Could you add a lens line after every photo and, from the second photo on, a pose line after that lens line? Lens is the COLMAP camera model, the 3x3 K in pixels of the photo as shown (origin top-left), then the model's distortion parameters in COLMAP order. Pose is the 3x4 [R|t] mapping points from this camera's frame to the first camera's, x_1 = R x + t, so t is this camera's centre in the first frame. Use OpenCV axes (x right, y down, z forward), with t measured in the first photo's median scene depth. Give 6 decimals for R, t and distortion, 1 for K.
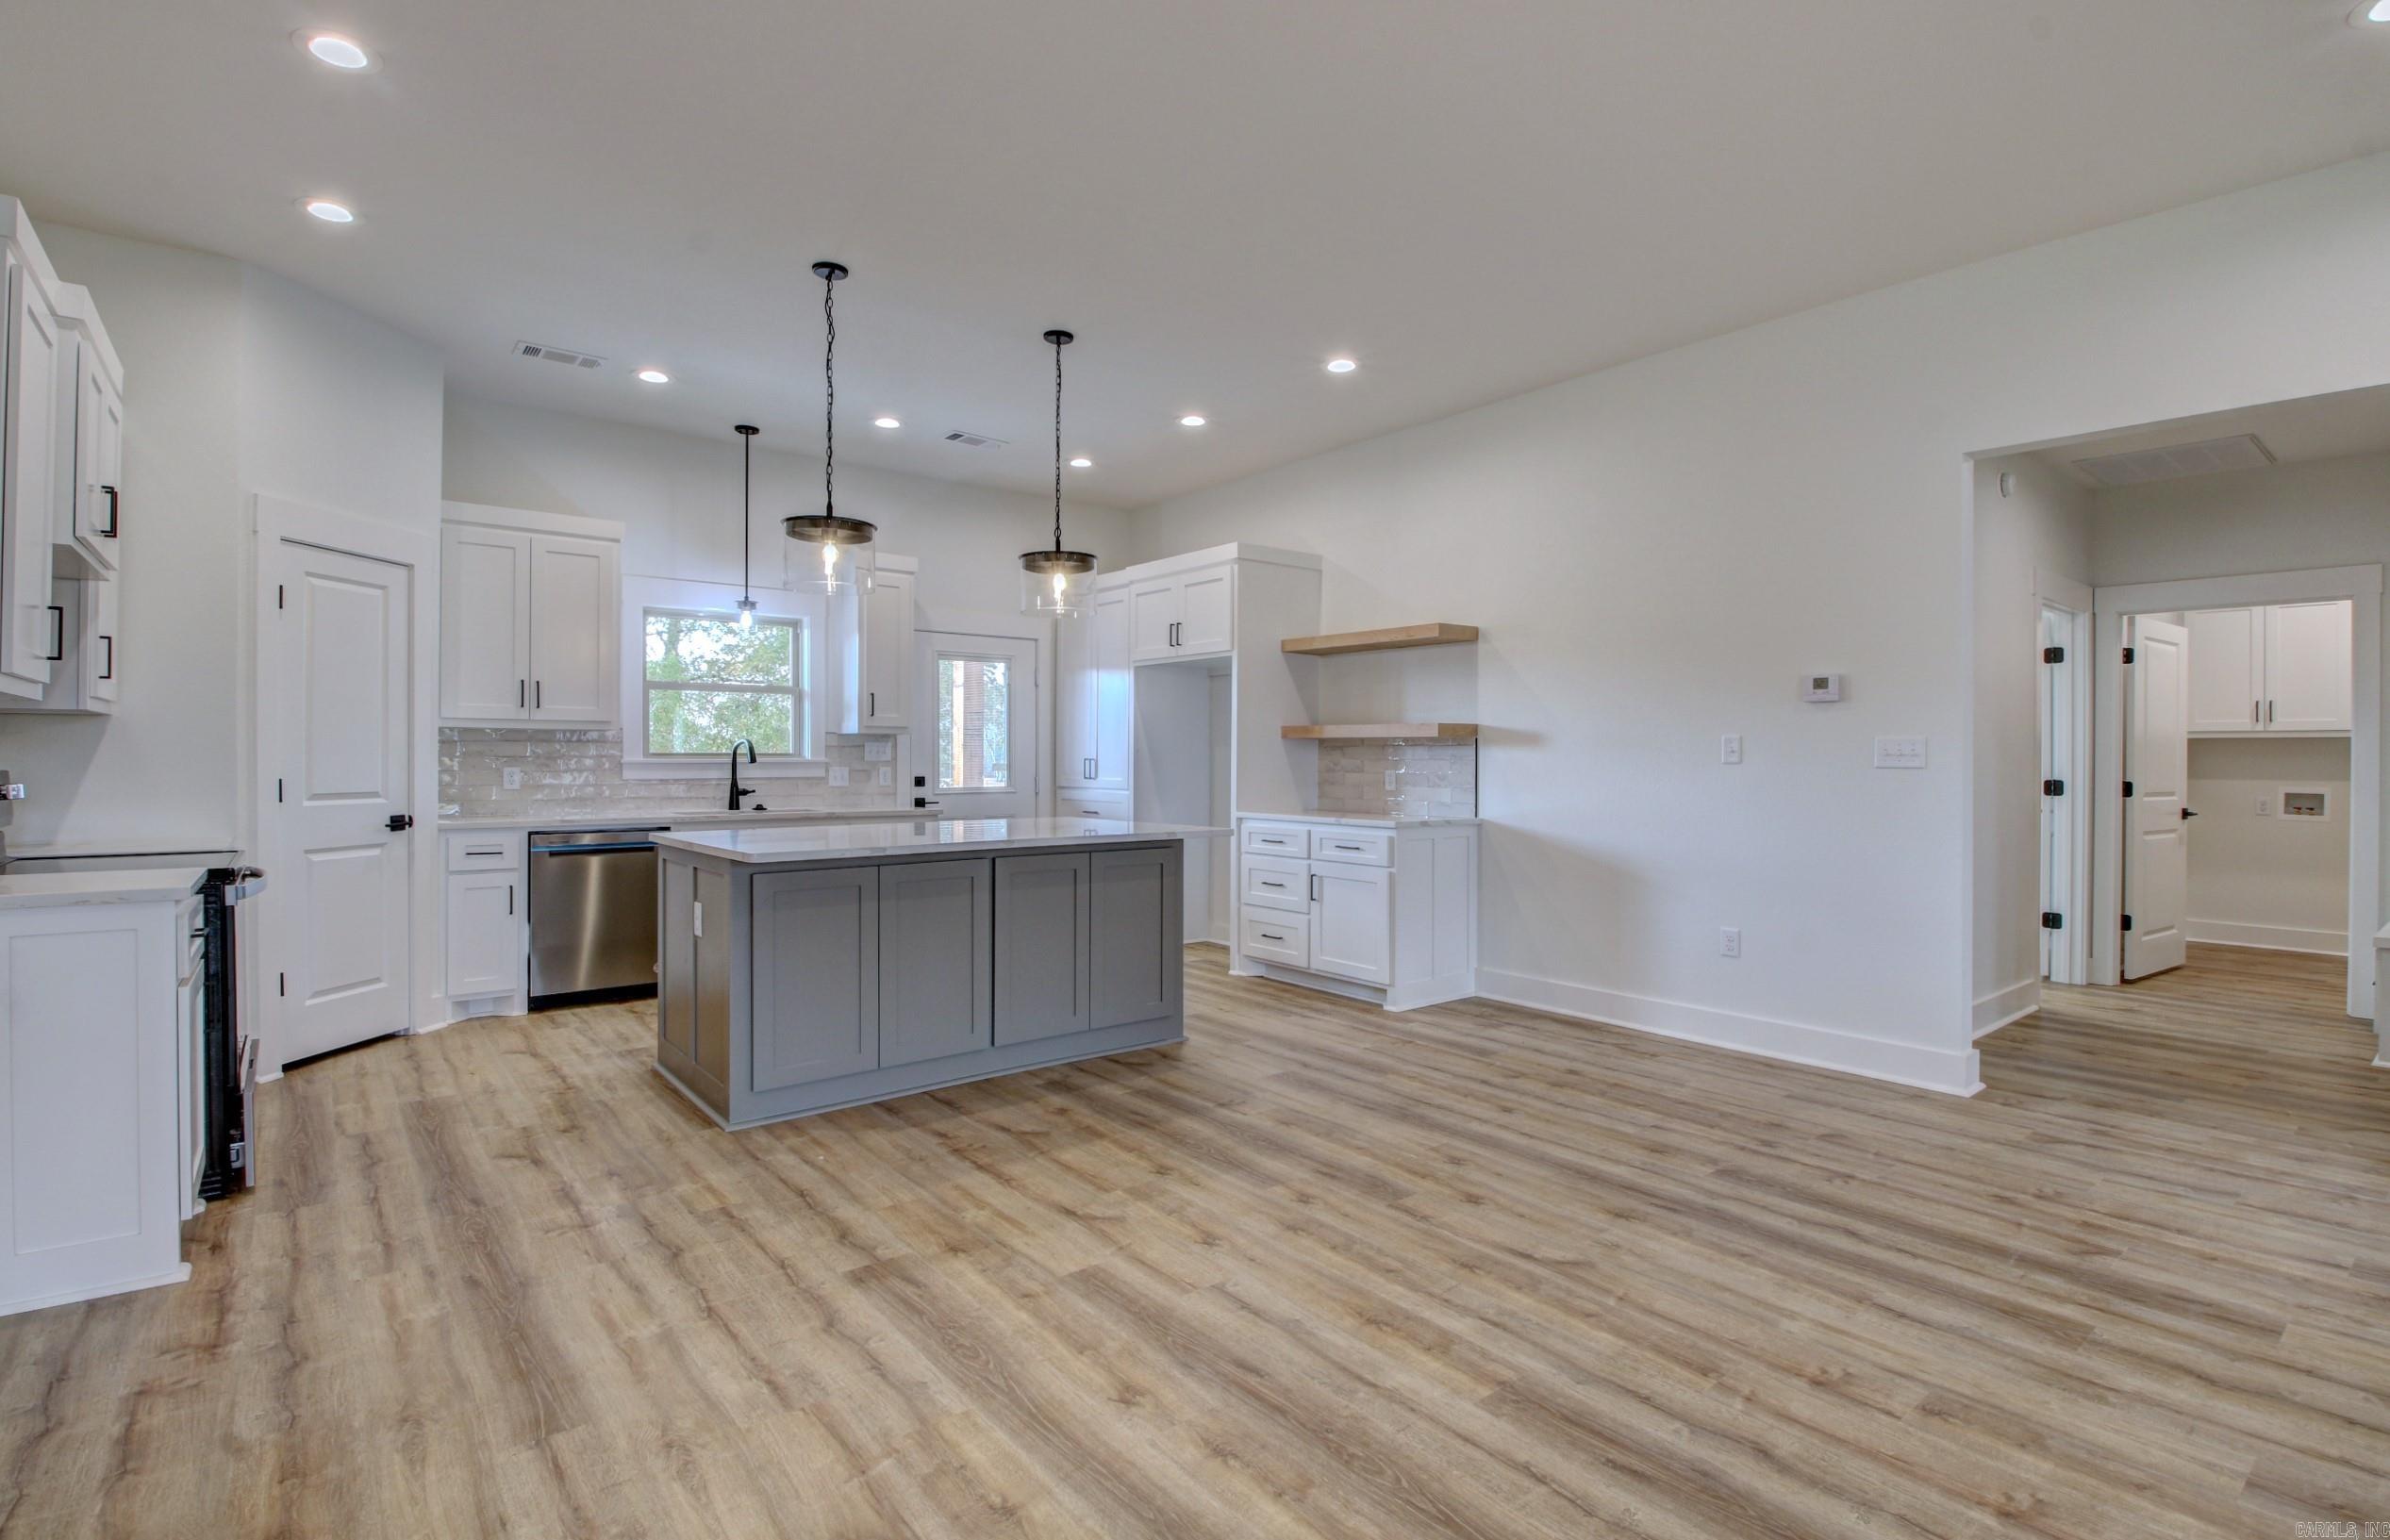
lens RADIAL K [[1112.1, 0, 1193.0], [0, 1112.1, 756.3], [0, 0, 1]] dist [0.001070, -0.015528]
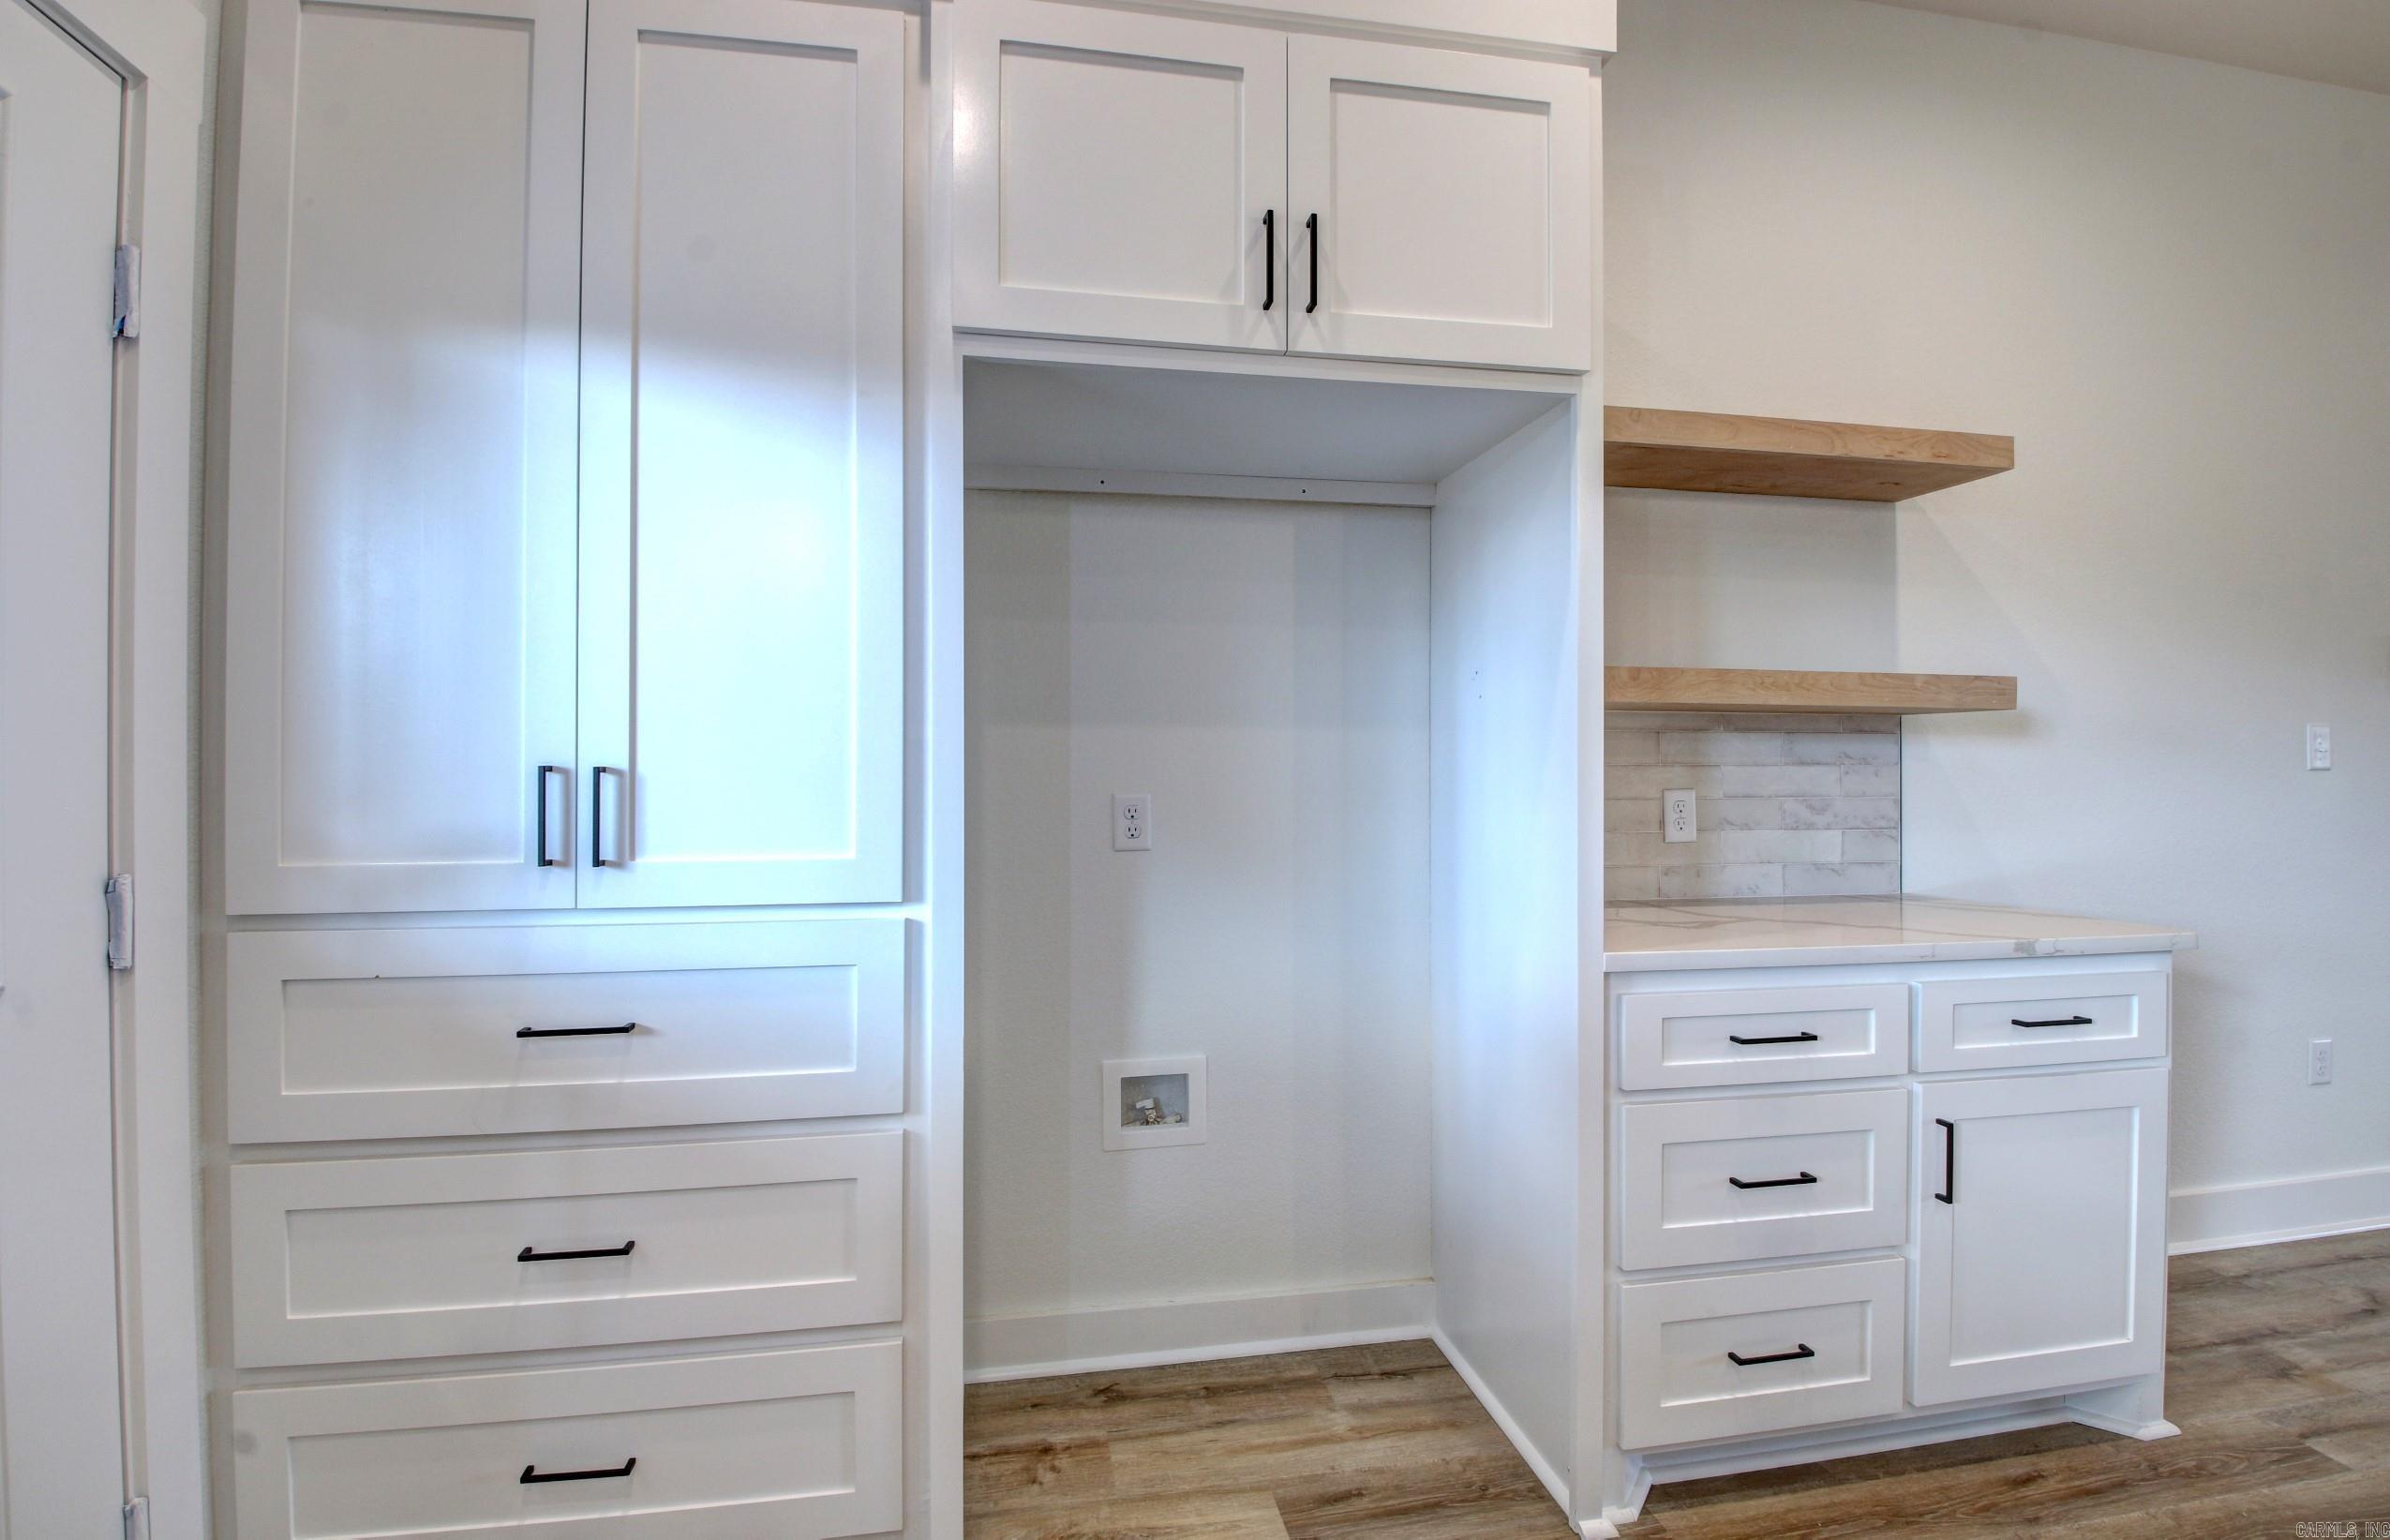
lens RADIAL K [[1112.3, 0, 1190.3], [0, 1112.3, 750.3], [0, 0, 1]] dist [0.001070, -0.015528]
pose [[0.476193, 0.004067, 0.879331, -0.410116], [-0.004545, 0.999987, -0.002164, -0.000428], [-0.879329, -0.002966, 0.476206, 1.512664]]
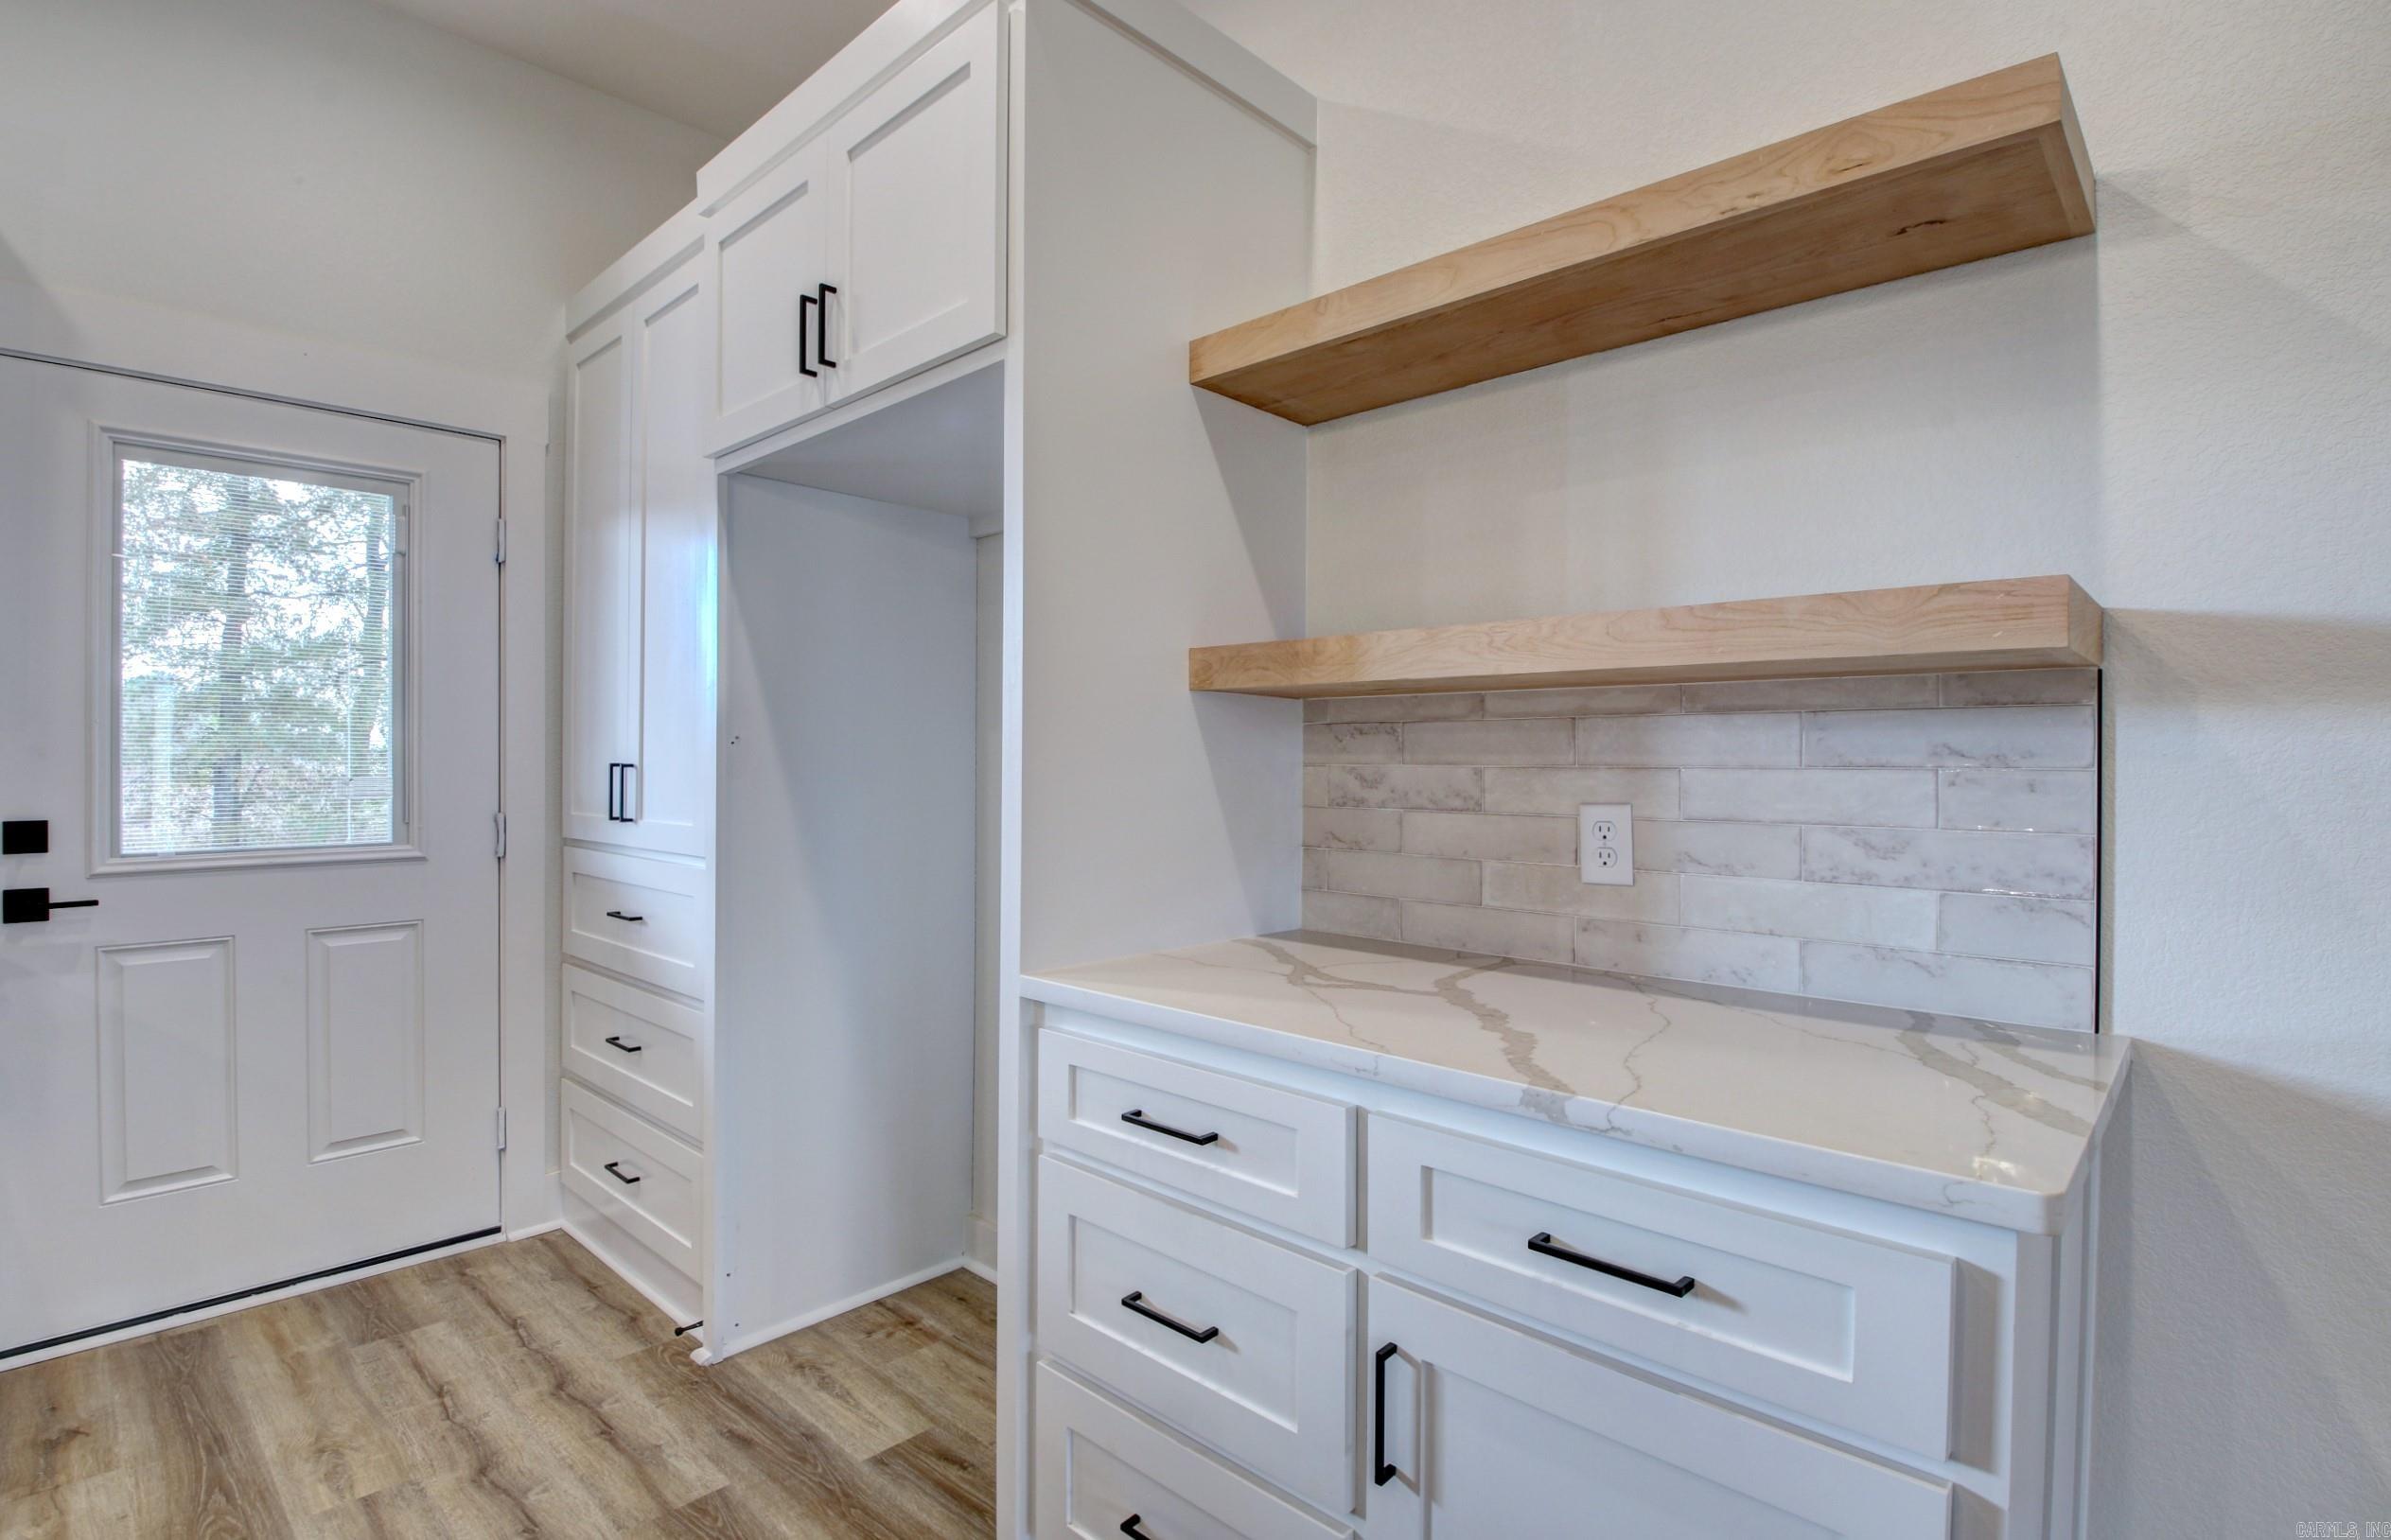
lens RADIAL K [[1112.5, 0, 1192.2], [0, 1112.5, 752.3], [0, 0, 1]] dist [0.001070, -0.015528]
pose [[0.990261, -0.000513, 0.139222, 0.067021], [0.001143, 0.999989, -0.004441, 0.001264], [-0.139219, 0.004556, 0.990251, 1.176658]]
